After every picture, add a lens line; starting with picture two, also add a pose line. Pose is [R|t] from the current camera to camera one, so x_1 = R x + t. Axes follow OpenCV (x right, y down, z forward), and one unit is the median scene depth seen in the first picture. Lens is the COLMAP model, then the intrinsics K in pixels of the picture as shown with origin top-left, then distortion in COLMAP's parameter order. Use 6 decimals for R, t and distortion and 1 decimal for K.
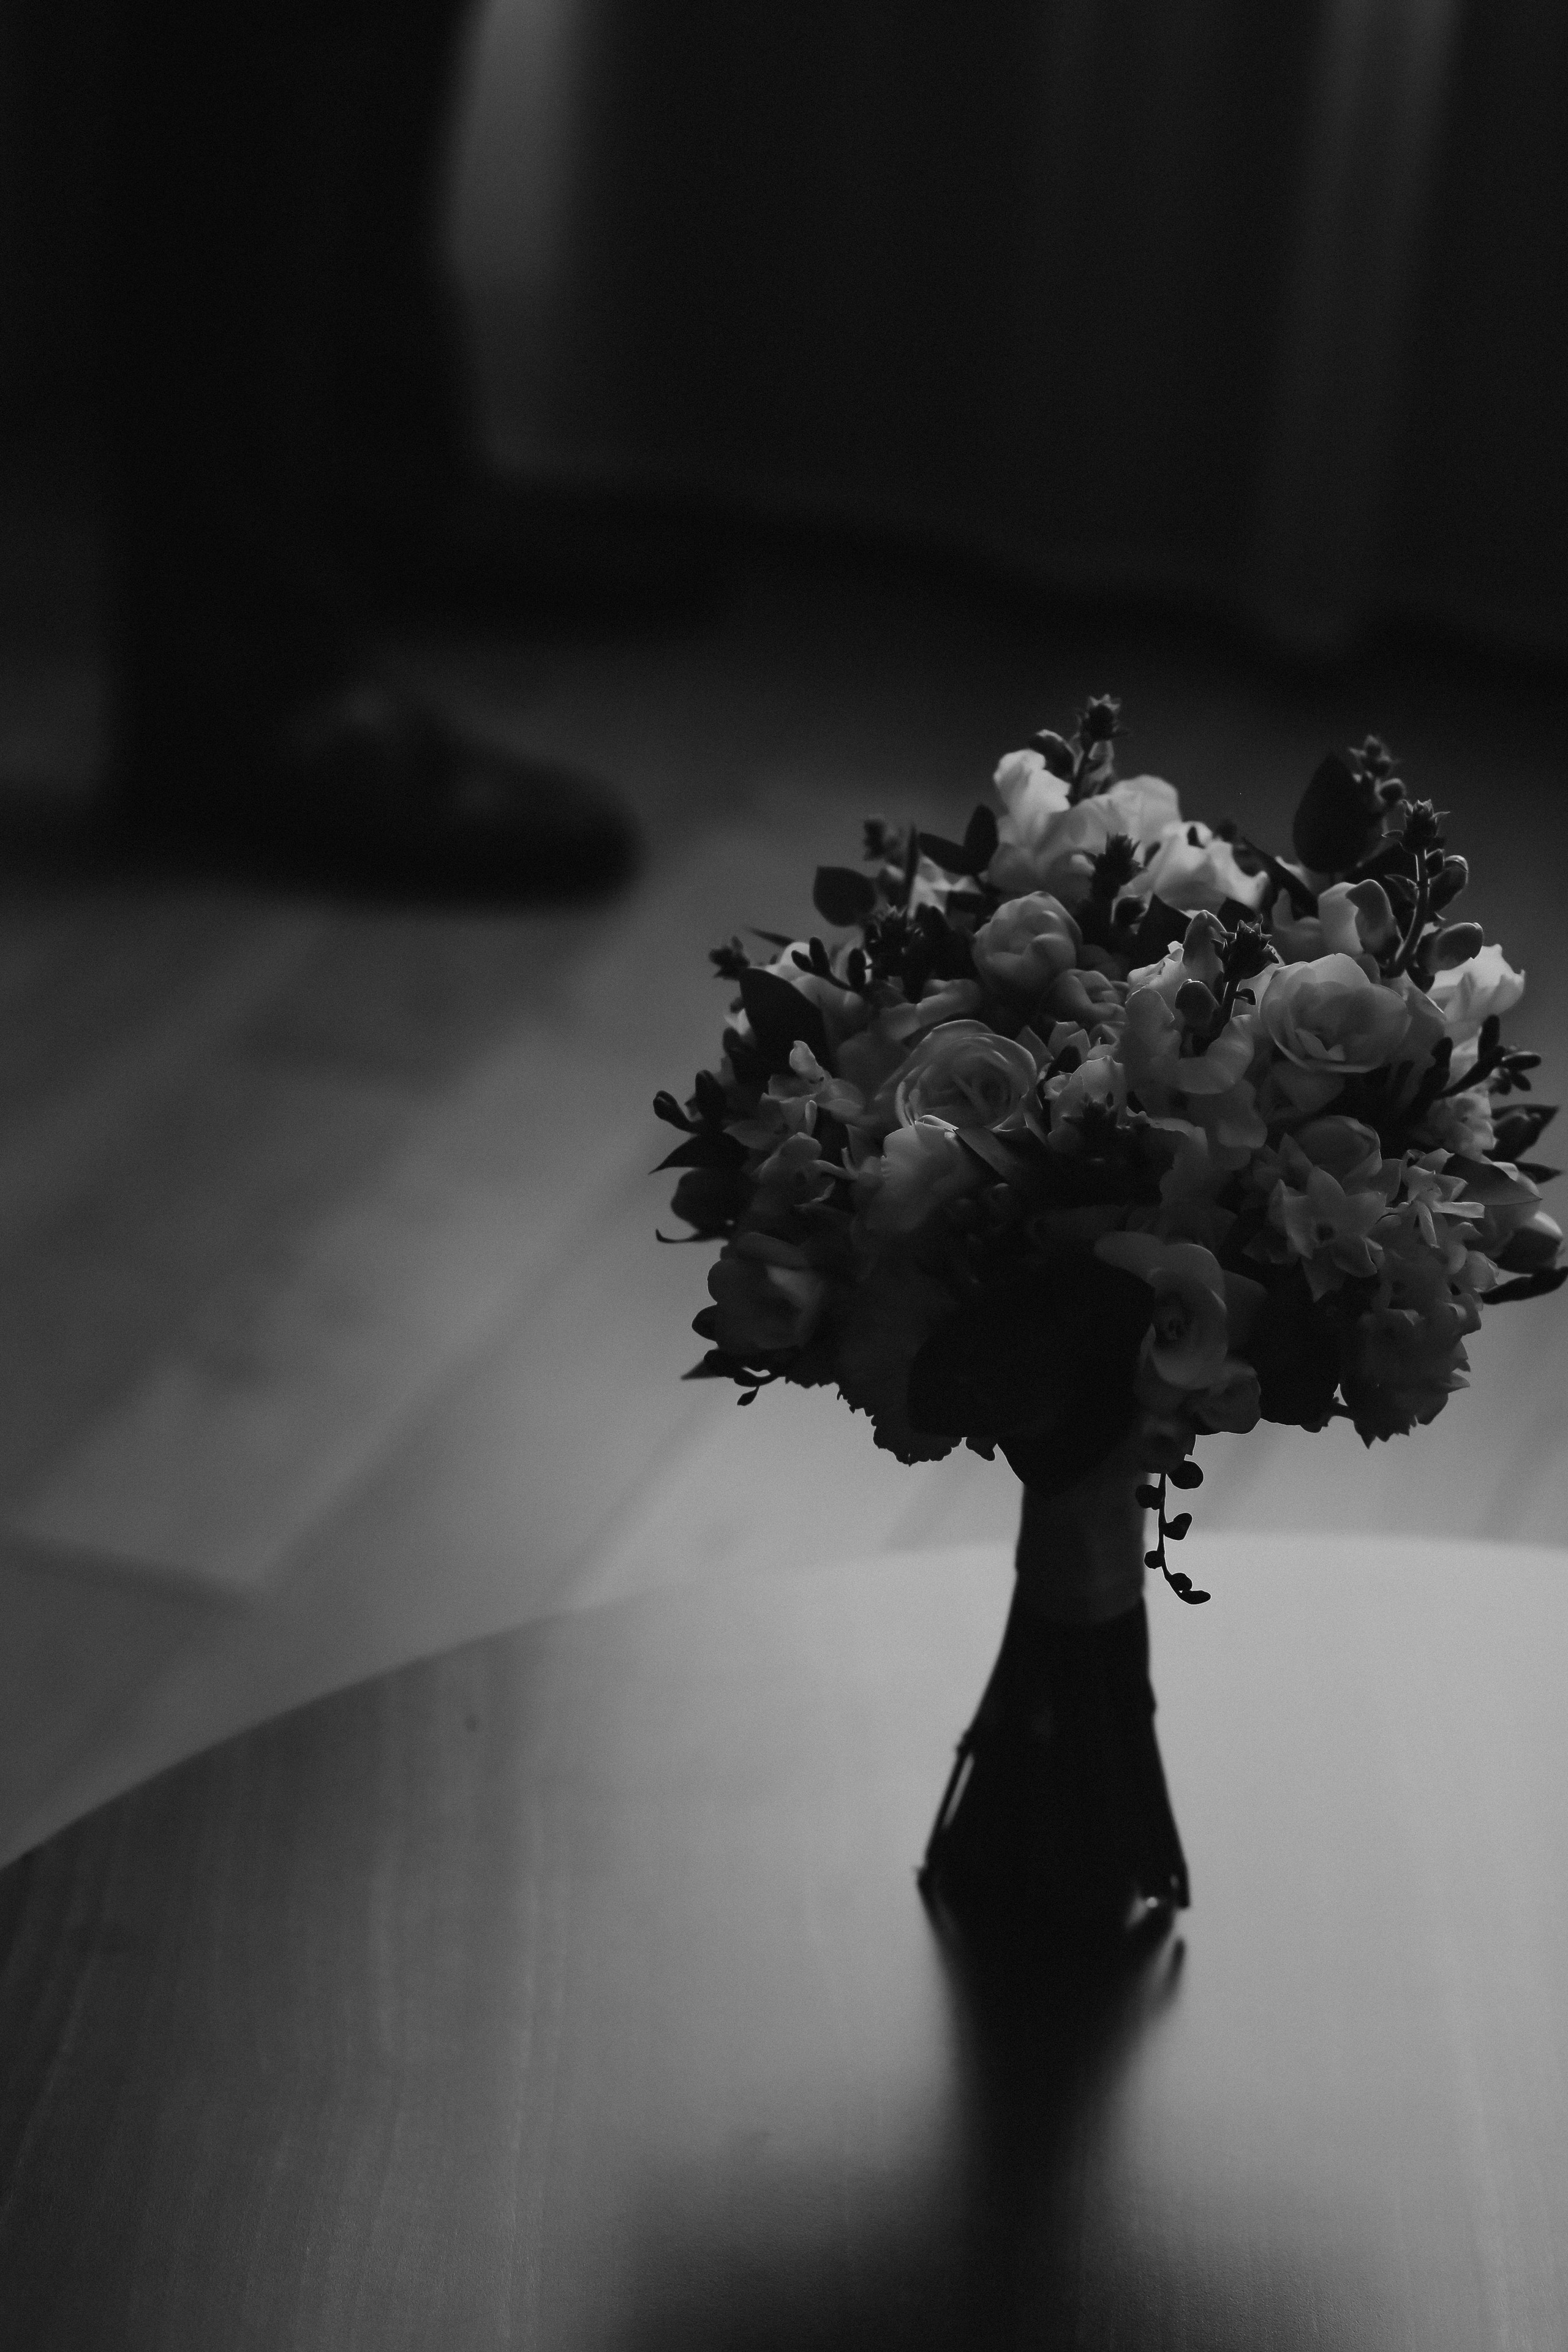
lens RADIAL K [[6185.4, 0, 783.0], [0, 6185.4, 1173.1], [0, 0, 1]] dist [0.259190, -1.195019]
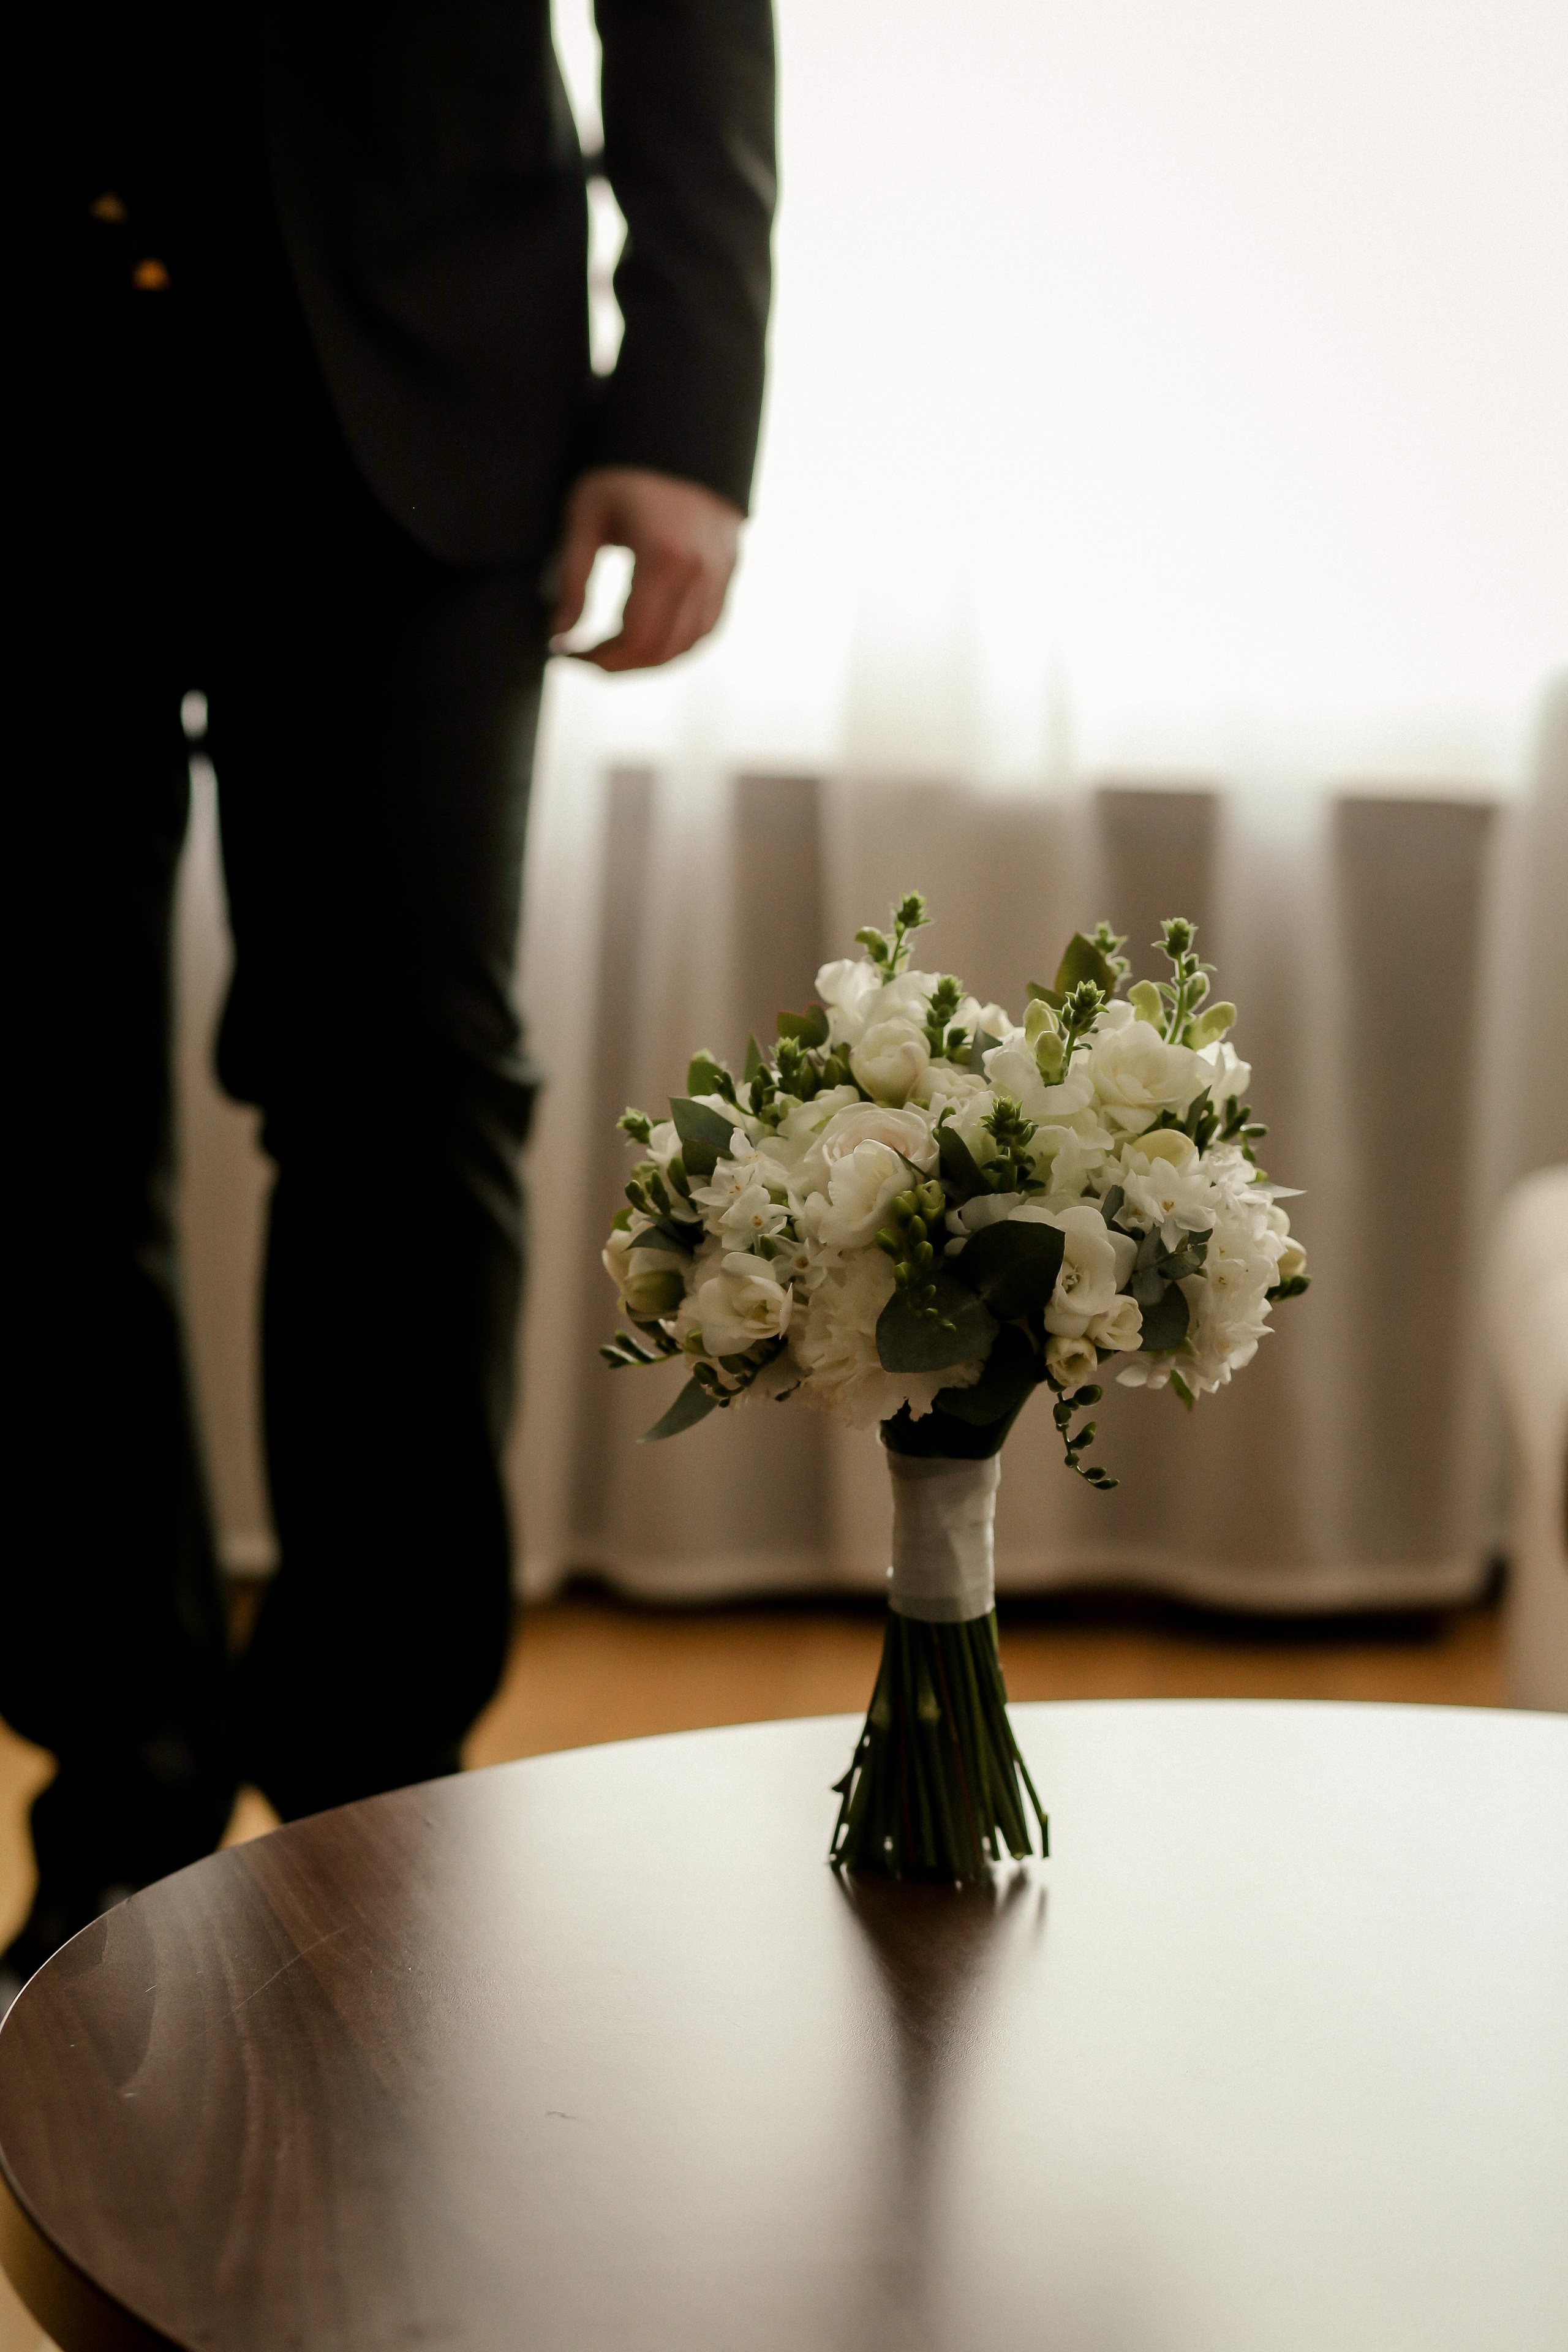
lens RADIAL K [[6185.4, 0, 783.0], [0, 6185.4, 1173.1], [0, 0, 1]] dist [0.259190, -1.195019]
pose [[0.969529, -0.055038, 0.238713, -0.302736], [0.119059, 0.957477, -0.262799, 0.334571], [-0.214098, 0.283212, 0.934855, -0.223269]]
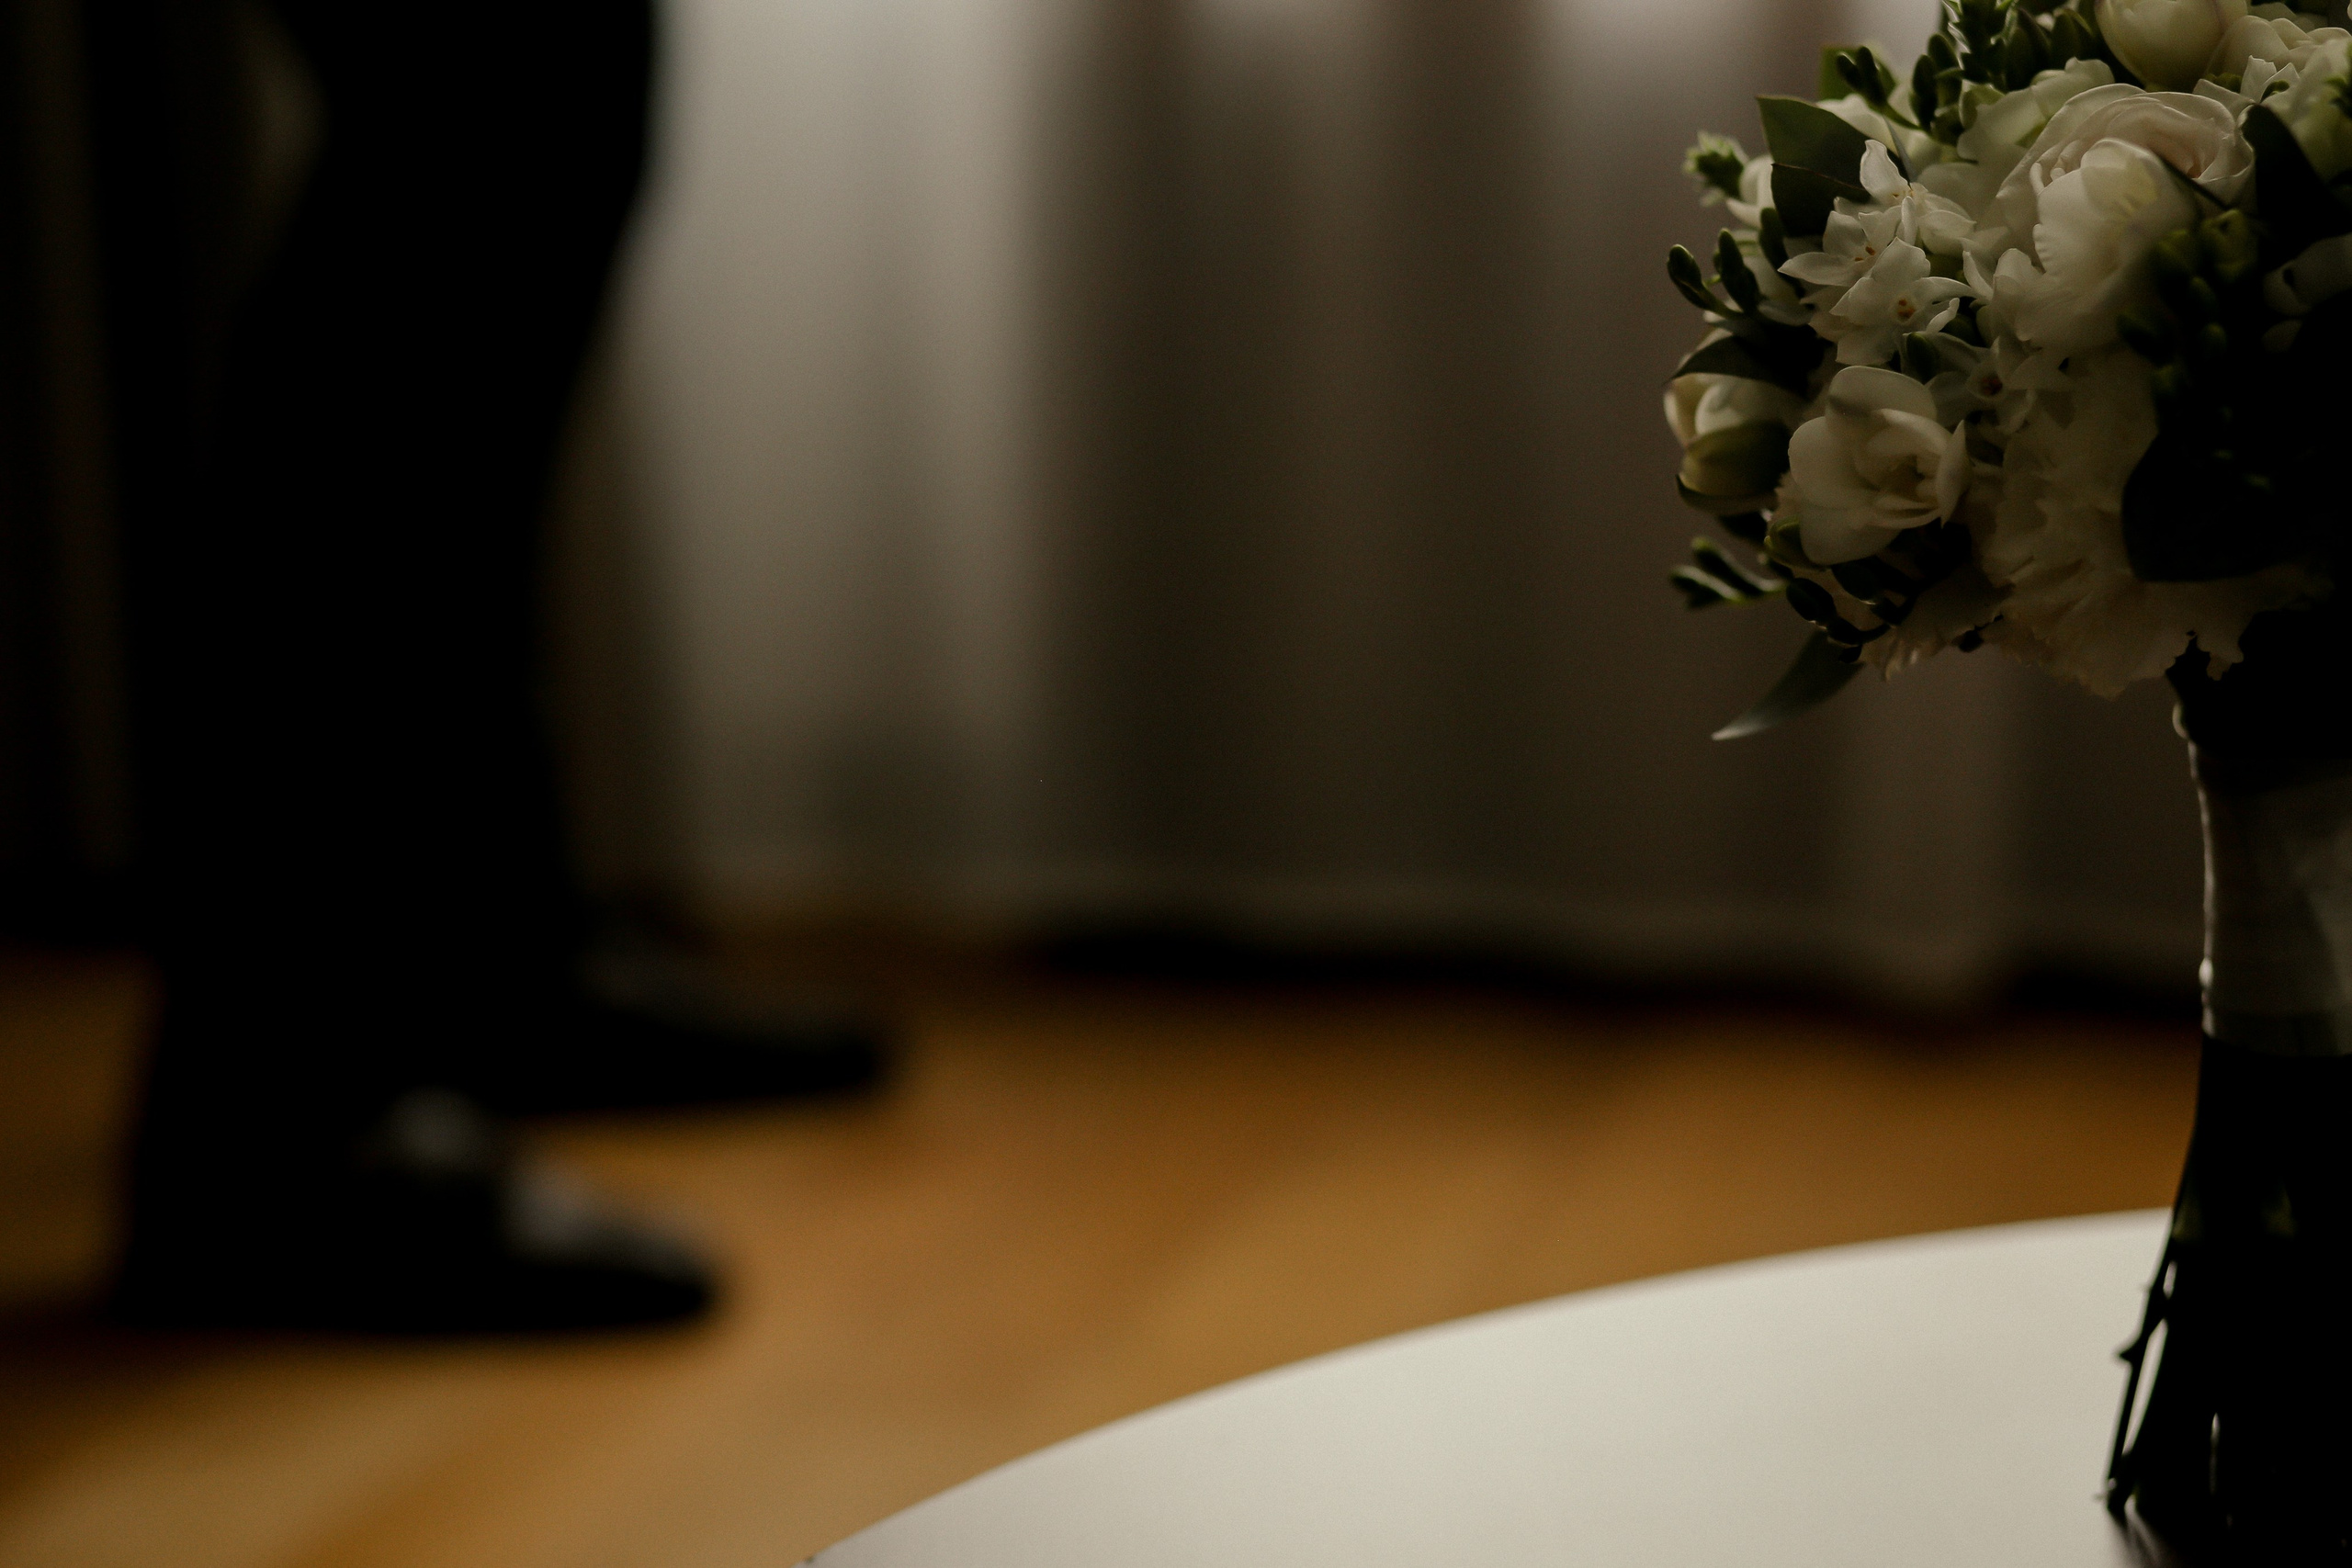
lens RADIAL K [[6184.8, 0, 1176.0], [0, 6184.8, 784.0], [0, 0, 1]] dist [0.259190, -1.195019]
pose [[0.996171, -0.080391, 0.034363, -0.106284], [0.086482, 0.963735, -0.252459, 0.219994], [-0.012821, 0.254464, 0.966997, 0.343842]]
